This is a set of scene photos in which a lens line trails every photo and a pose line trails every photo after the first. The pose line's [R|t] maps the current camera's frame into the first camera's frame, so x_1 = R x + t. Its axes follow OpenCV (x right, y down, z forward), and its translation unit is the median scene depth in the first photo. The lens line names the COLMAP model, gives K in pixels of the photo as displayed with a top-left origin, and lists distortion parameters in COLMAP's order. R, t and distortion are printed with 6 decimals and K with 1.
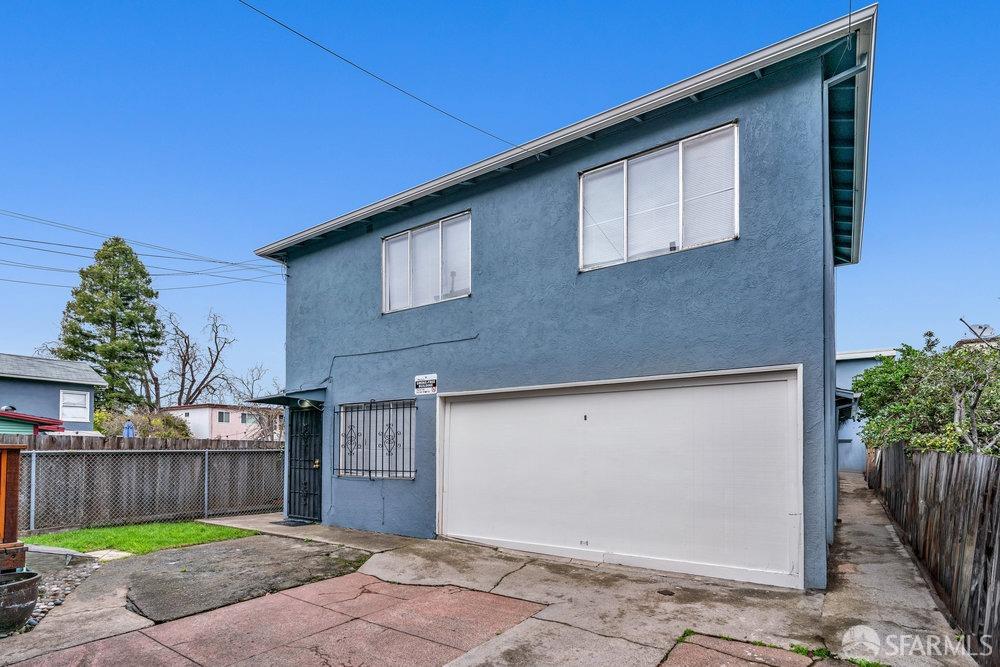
lens RADIAL K [[512.9, 0, 507.6], [0, 512.9, 440.9], [0, 0, 1]] dist [0.000851, -0.000165]
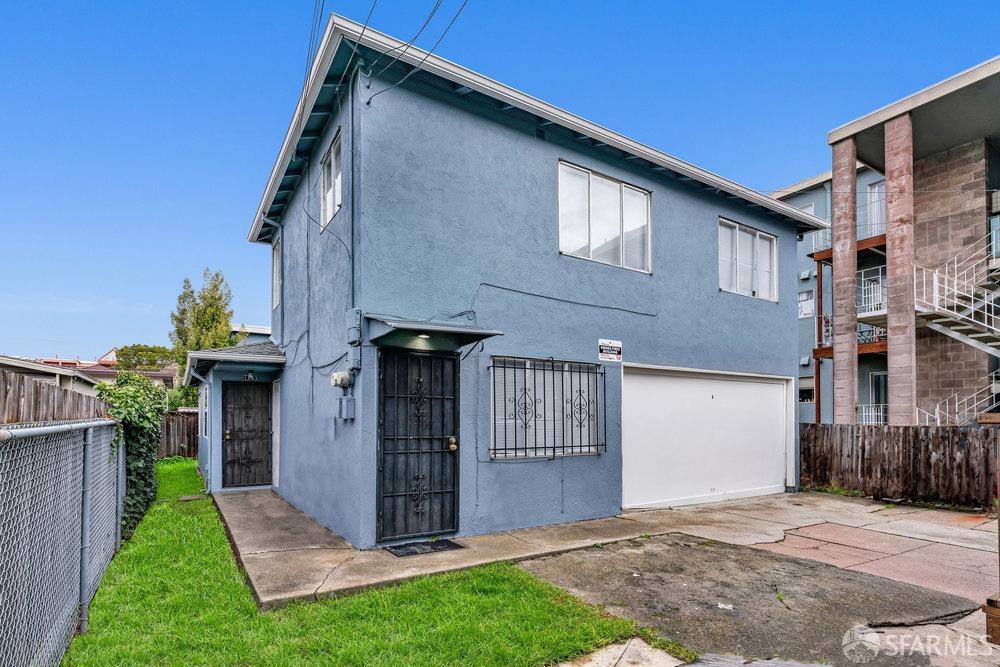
lens RADIAL K [[492.2, 0, 478.4], [0, 492.2, 416.2], [0, 0, 1]] dist [0.002576, 0.000363]
pose [[0.418568, 0.008877, 0.908142, -1.026836], [-0.012658, 0.999912, -0.003940, 0.014802], [-0.908097, -0.009846, 0.418644, 0.810949]]
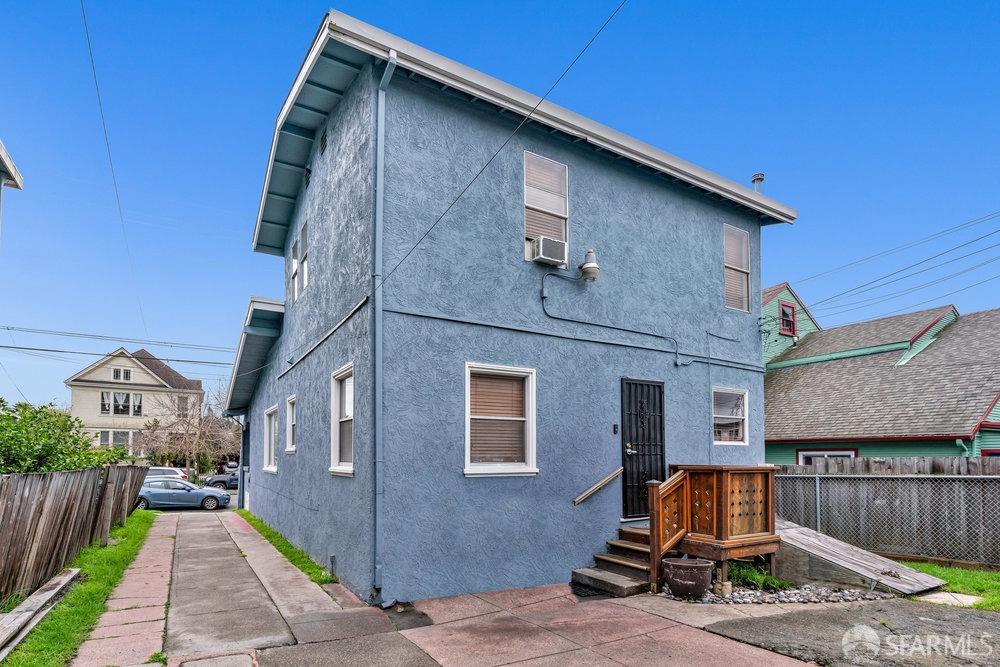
lens RADIAL K [[496.1, 0, 446.0], [0, 496.1, 452.6], [0, 0, 1]] dist [0.002675, 0.000623]
pose [[-0.476538, -0.026159, -0.878765, 0.292707], [0.001287, 0.999535, -0.030452, 0.005536], [0.879153, -0.015642, -0.476283, 0.573208]]
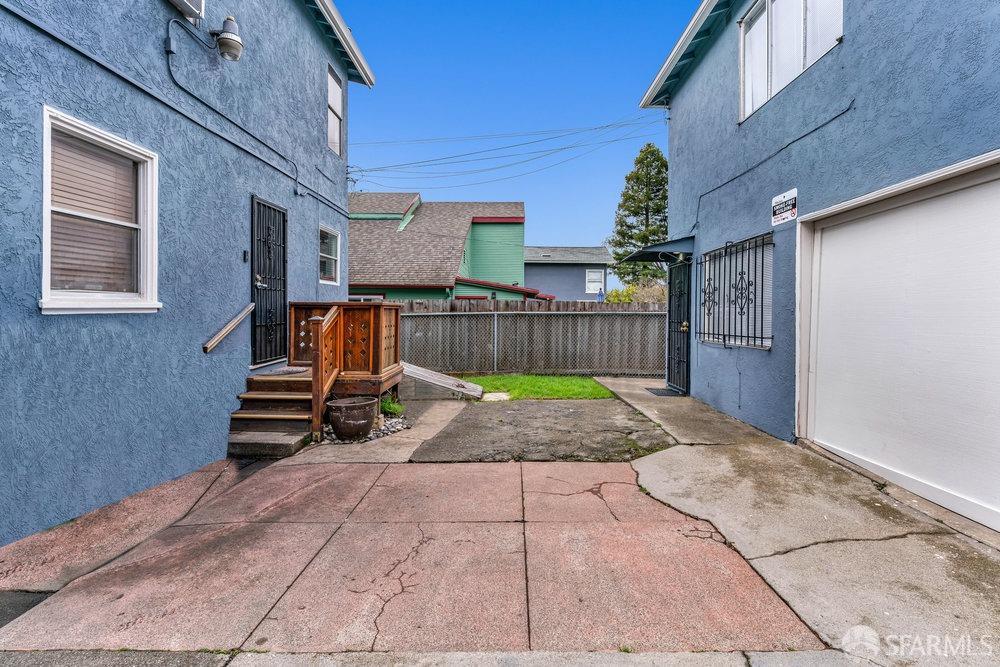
lens RADIAL K [[494.0, 0, 500.1], [0, 494.0, 315.3], [0, 0, 1]] dist [0.000927, -0.000023]
pose [[0.544397, 0.000737, -0.838828, 0.169923], [0.007970, 0.999950, 0.006050, 0.021414], [0.838790, -0.009979, 0.544364, 0.329934]]
